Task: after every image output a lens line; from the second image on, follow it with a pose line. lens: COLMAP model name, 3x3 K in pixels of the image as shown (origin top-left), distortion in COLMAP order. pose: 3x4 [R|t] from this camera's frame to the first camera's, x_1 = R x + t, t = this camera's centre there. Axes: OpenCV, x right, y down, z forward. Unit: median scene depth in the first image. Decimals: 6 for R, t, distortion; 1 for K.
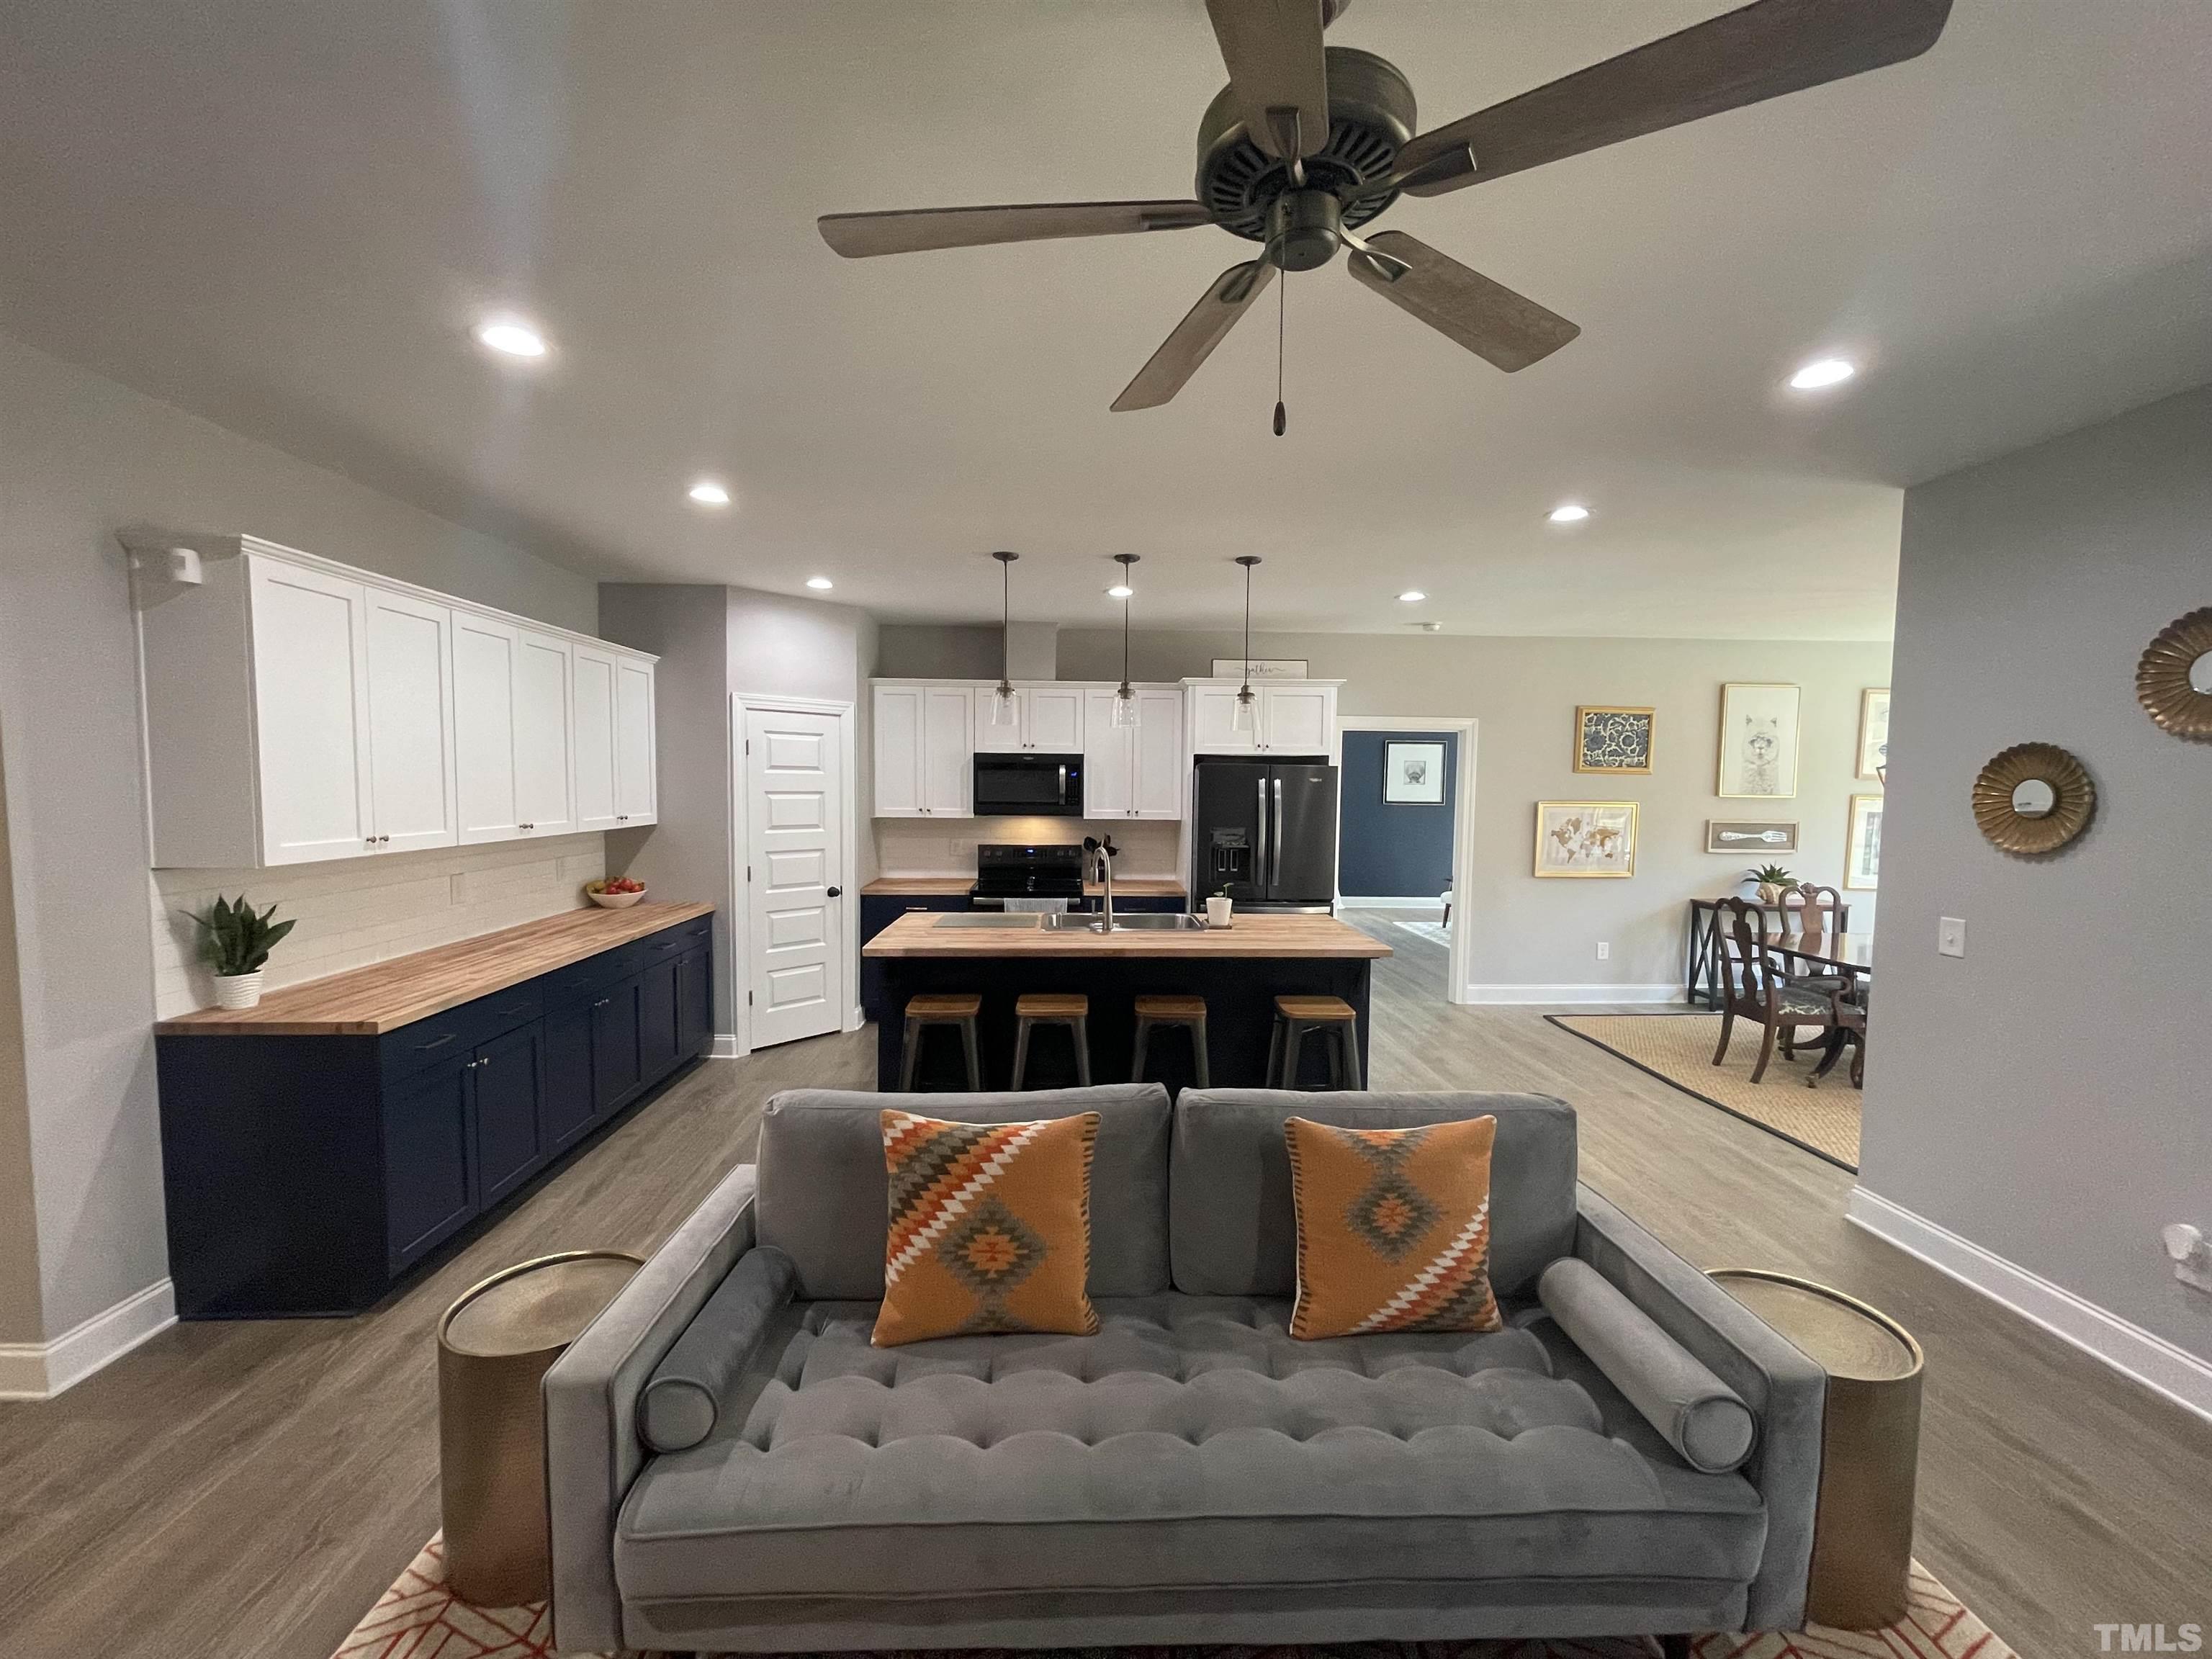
lens RADIAL K [[893.7, 0, 1103.6], [0, 893.7, 834.9], [0, 0, 1]] dist [-0.000143, -0.000308]
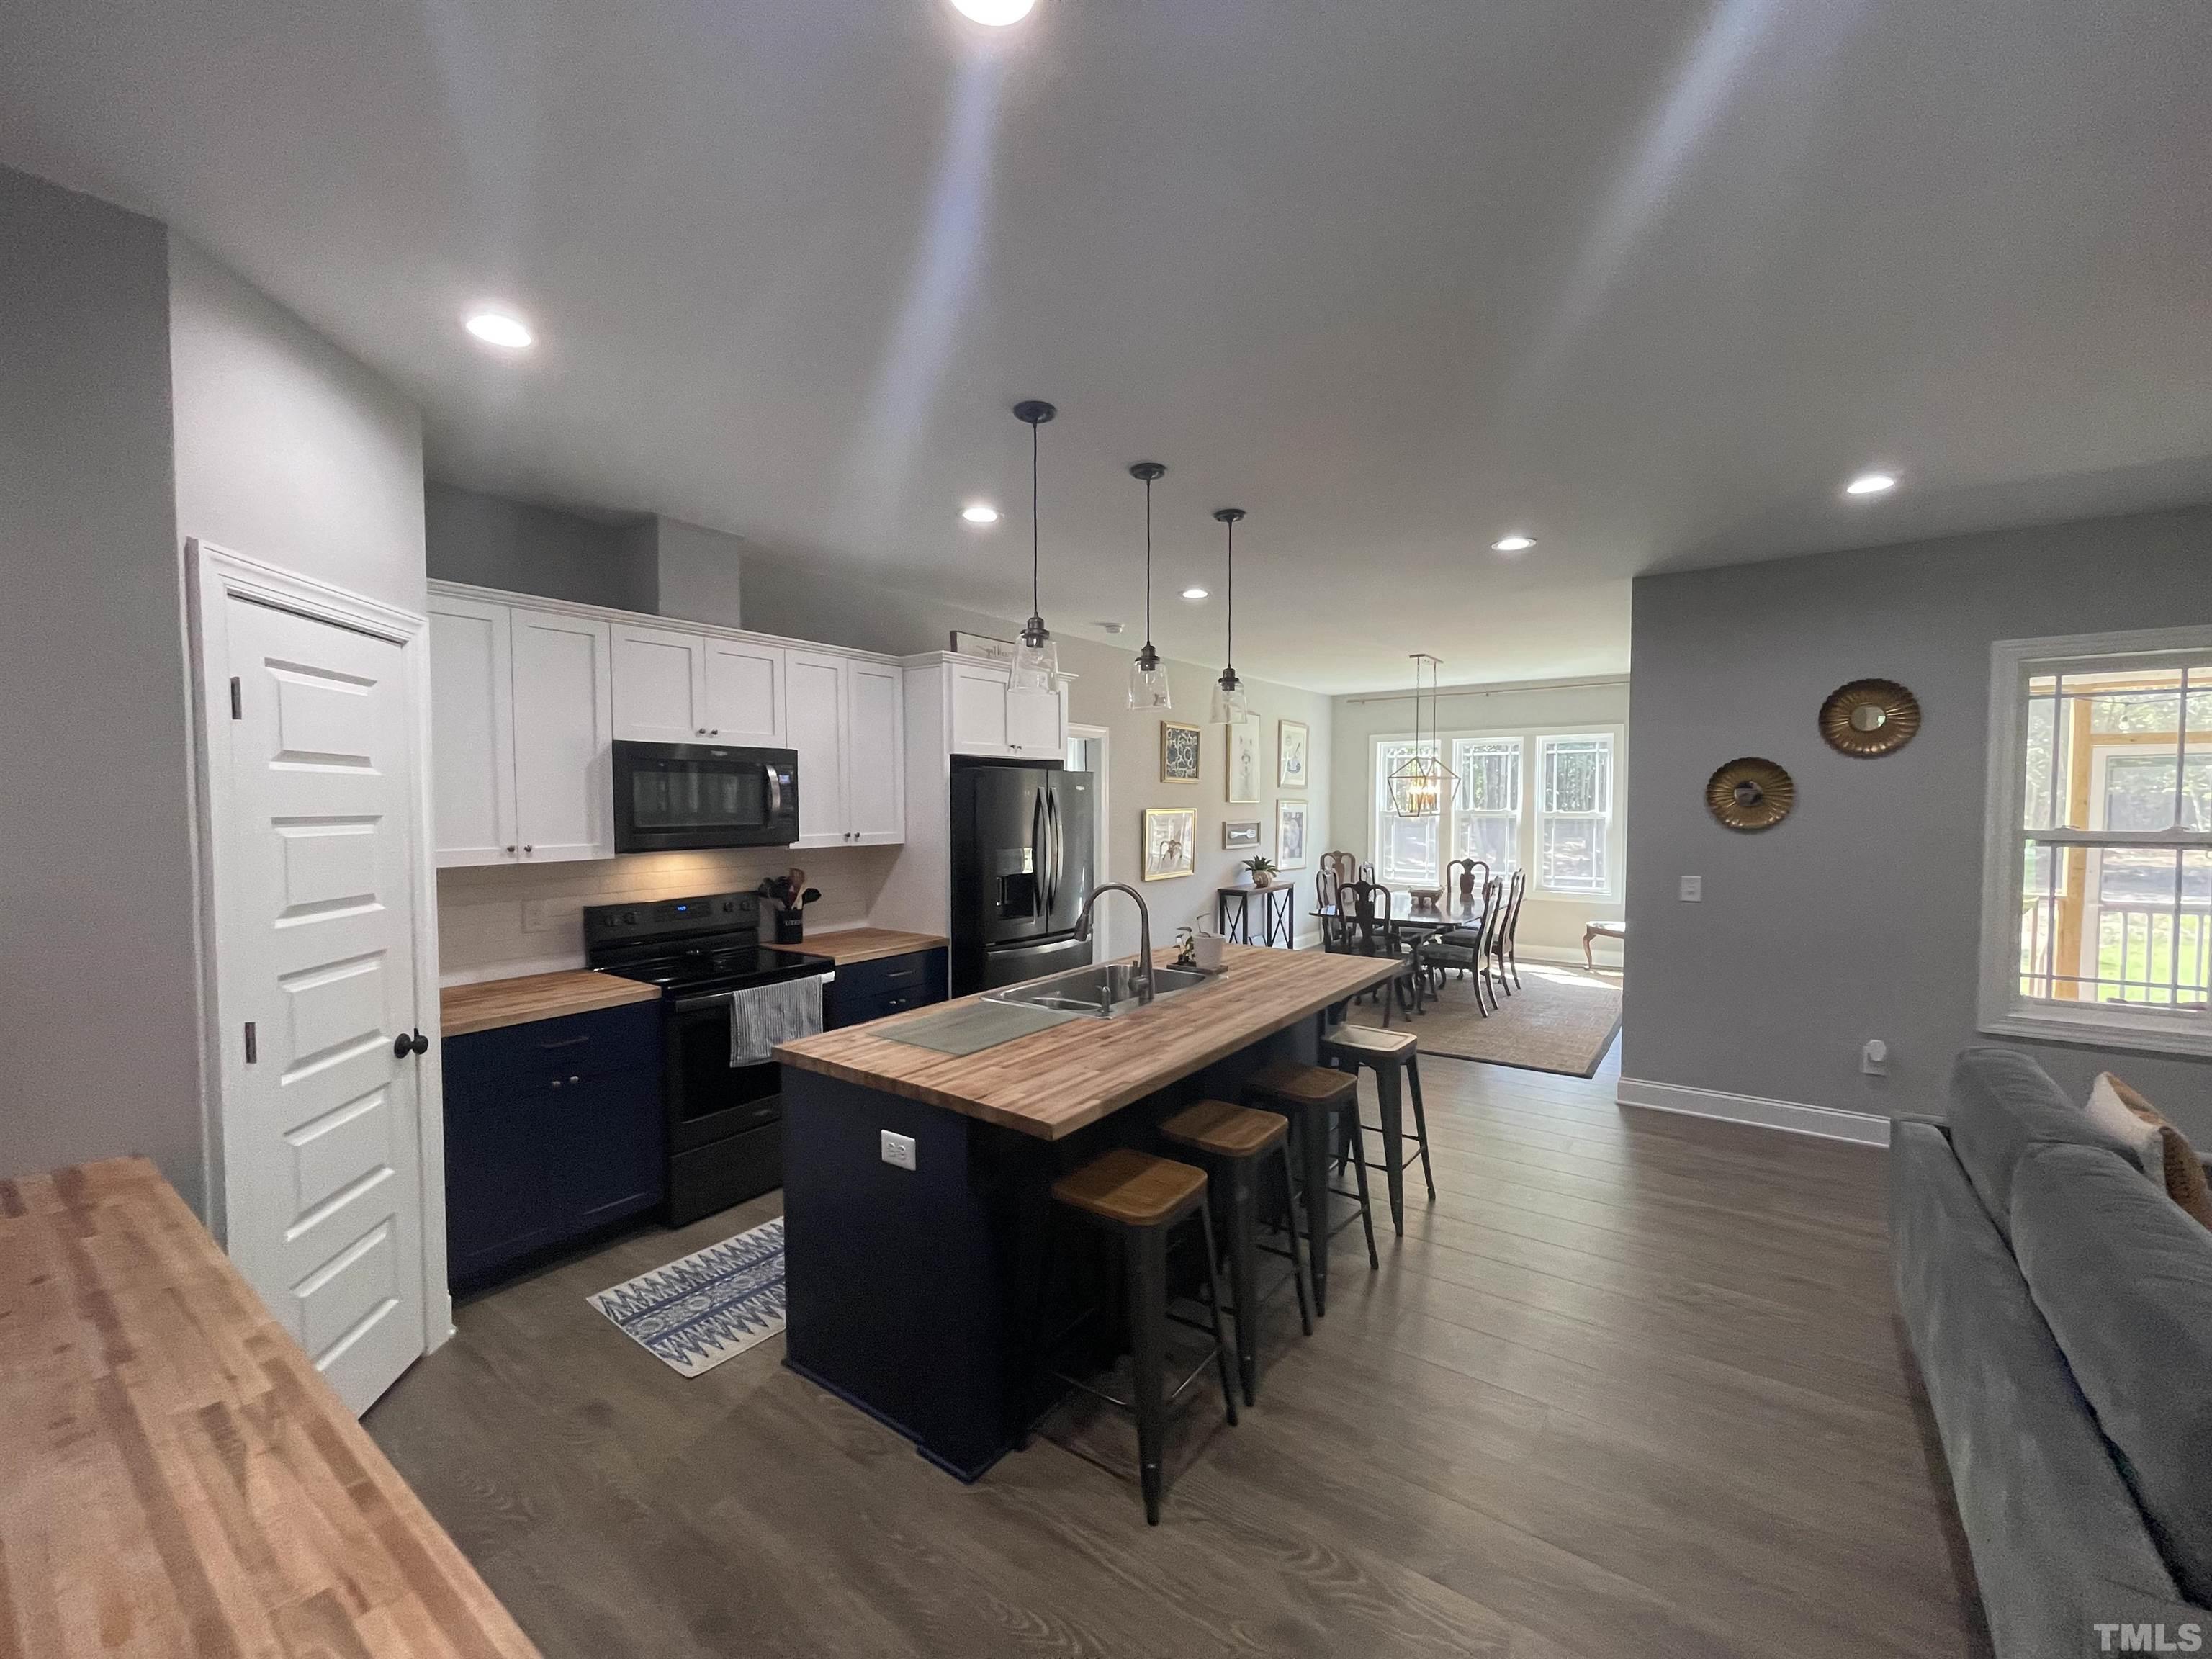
lens RADIAL K [[893.7, 0, 1103.6], [0, 893.7, 834.9], [0, 0, 1]] dist [-0.000143, -0.000308]
pose [[0.615546, -0.042323, 0.786964, -0.395897], [0.056879, 0.998339, 0.009201, -0.021355], [-0.786046, 0.039099, 0.616930, 0.422048]]
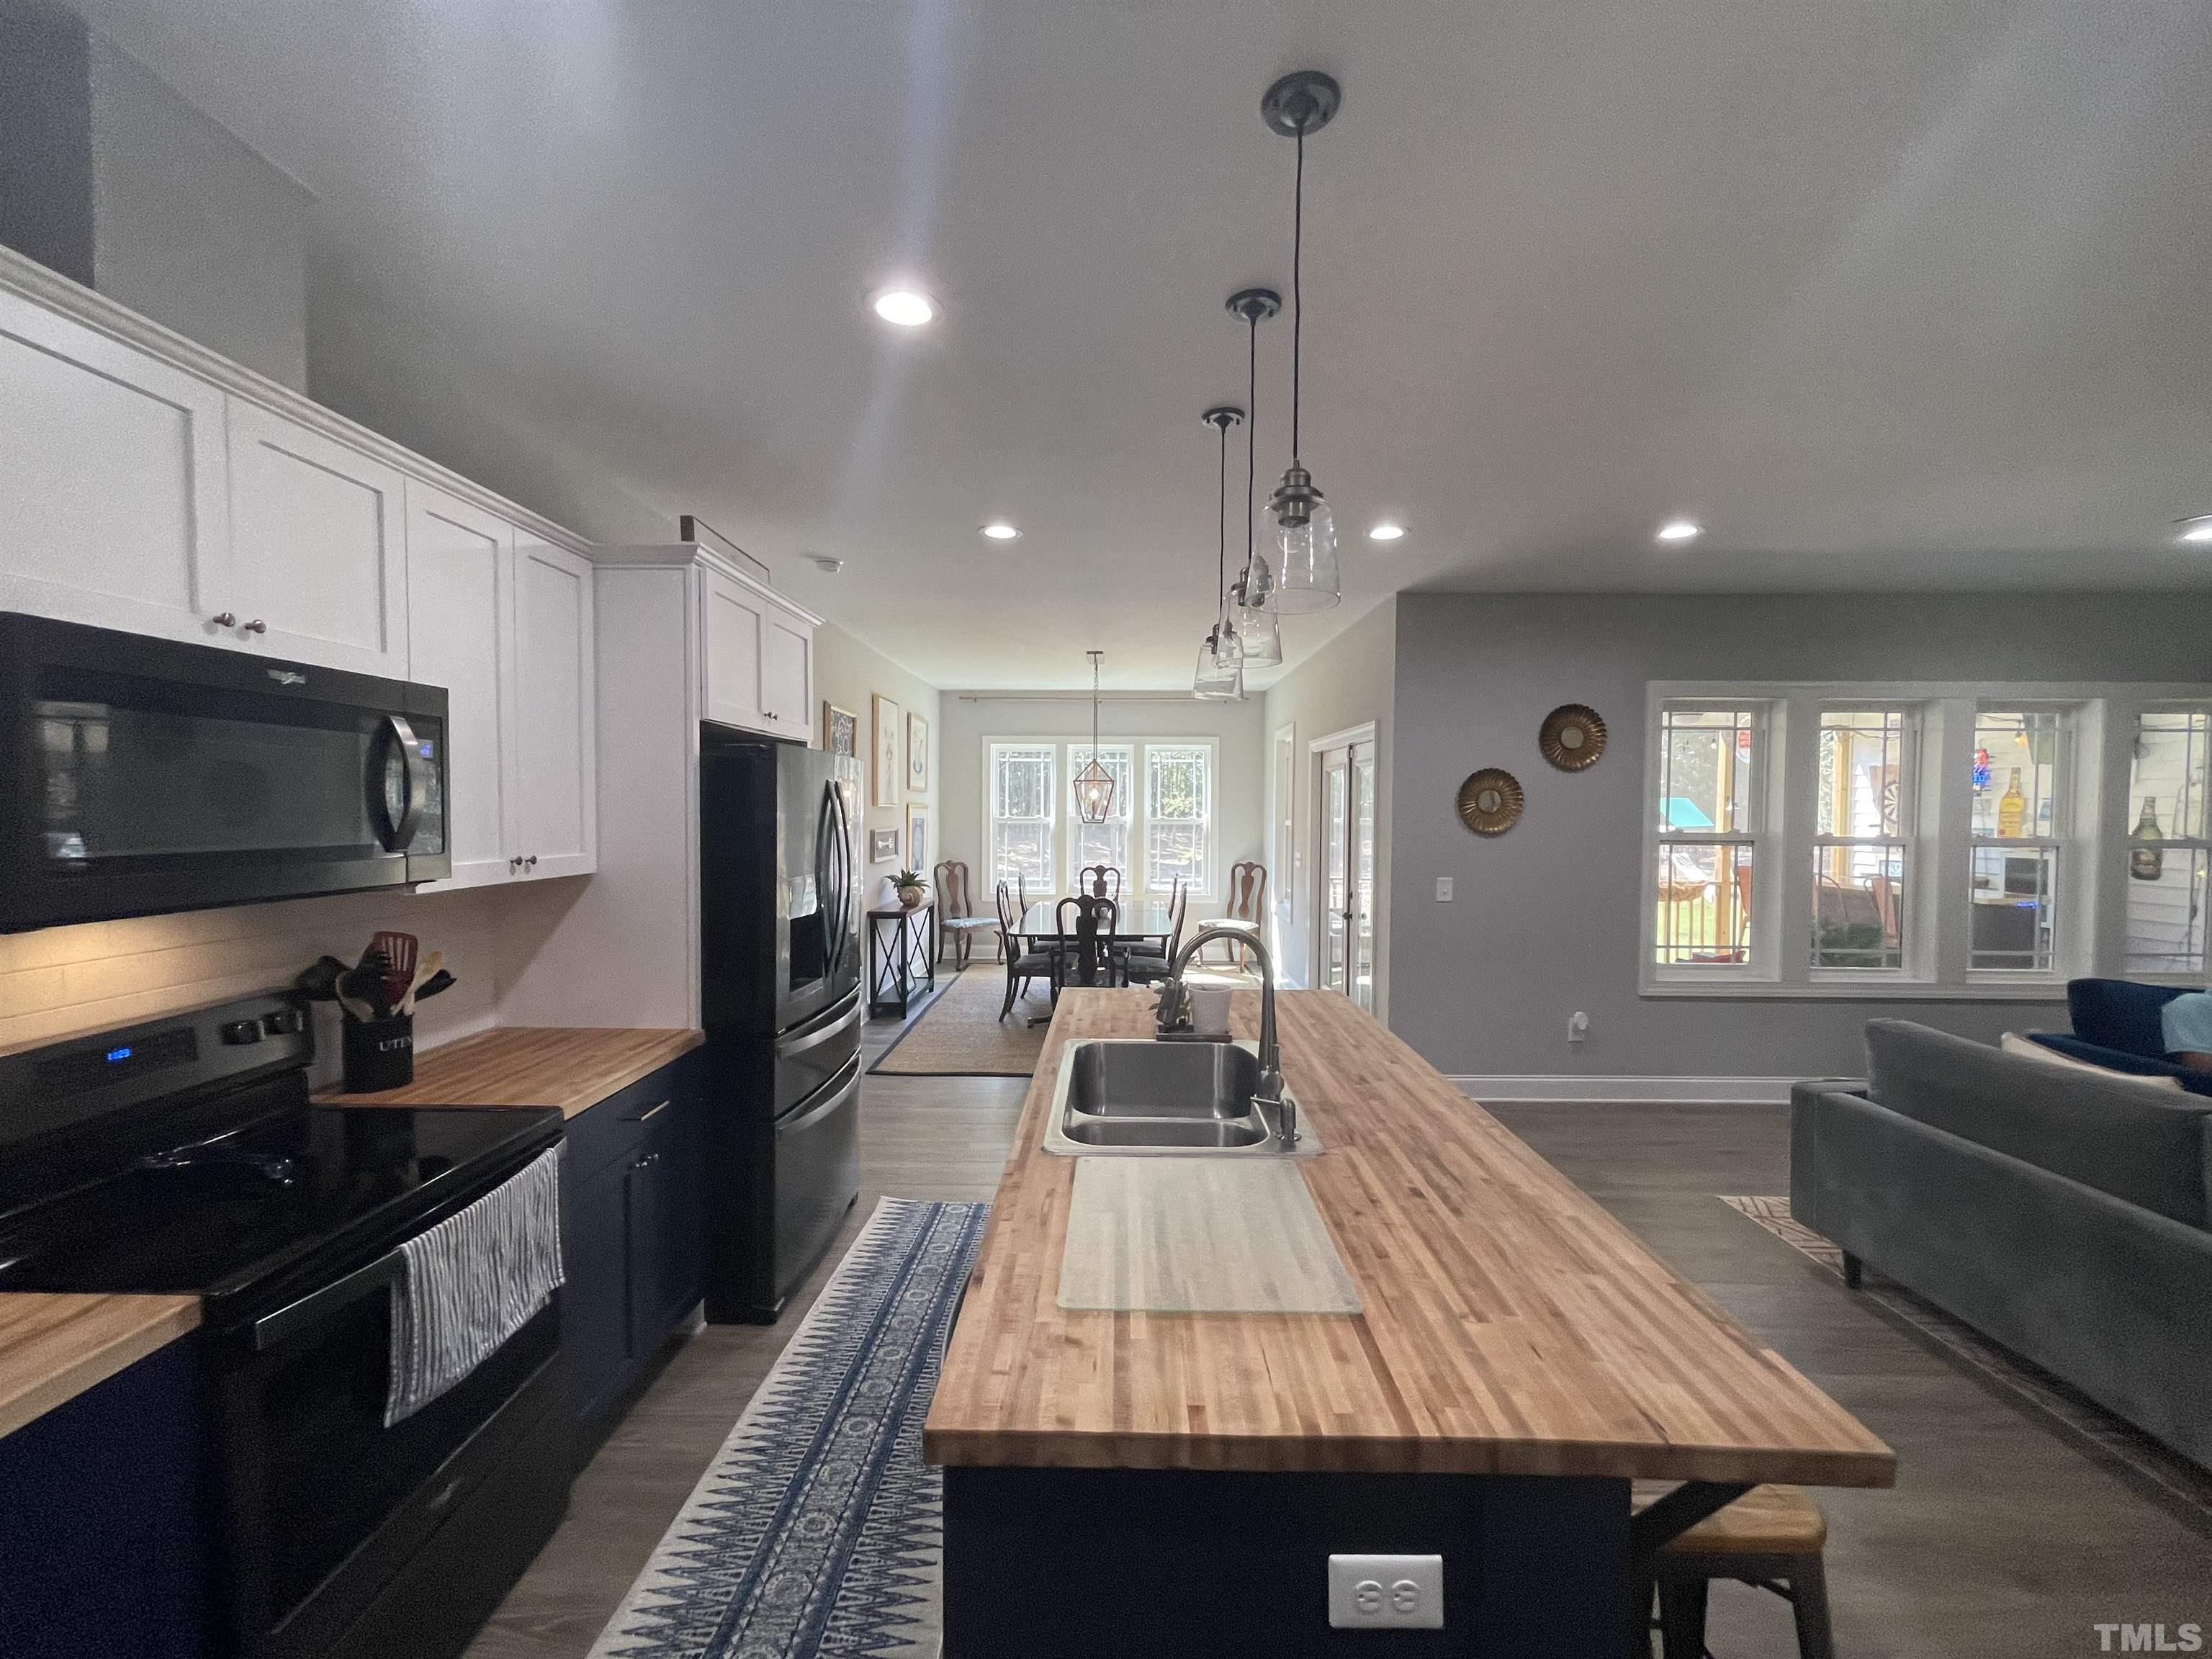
lens RADIAL K [[893.7, 0, 1103.6], [0, 893.7, 834.9], [0, 0, 1]] dist [-0.000143, -0.000308]
pose [[0.051510, -0.041025, 0.997829, -0.322386], [0.055306, 0.997740, 0.038166, -0.037613], [-0.997140, 0.053220, 0.053662, 0.749965]]
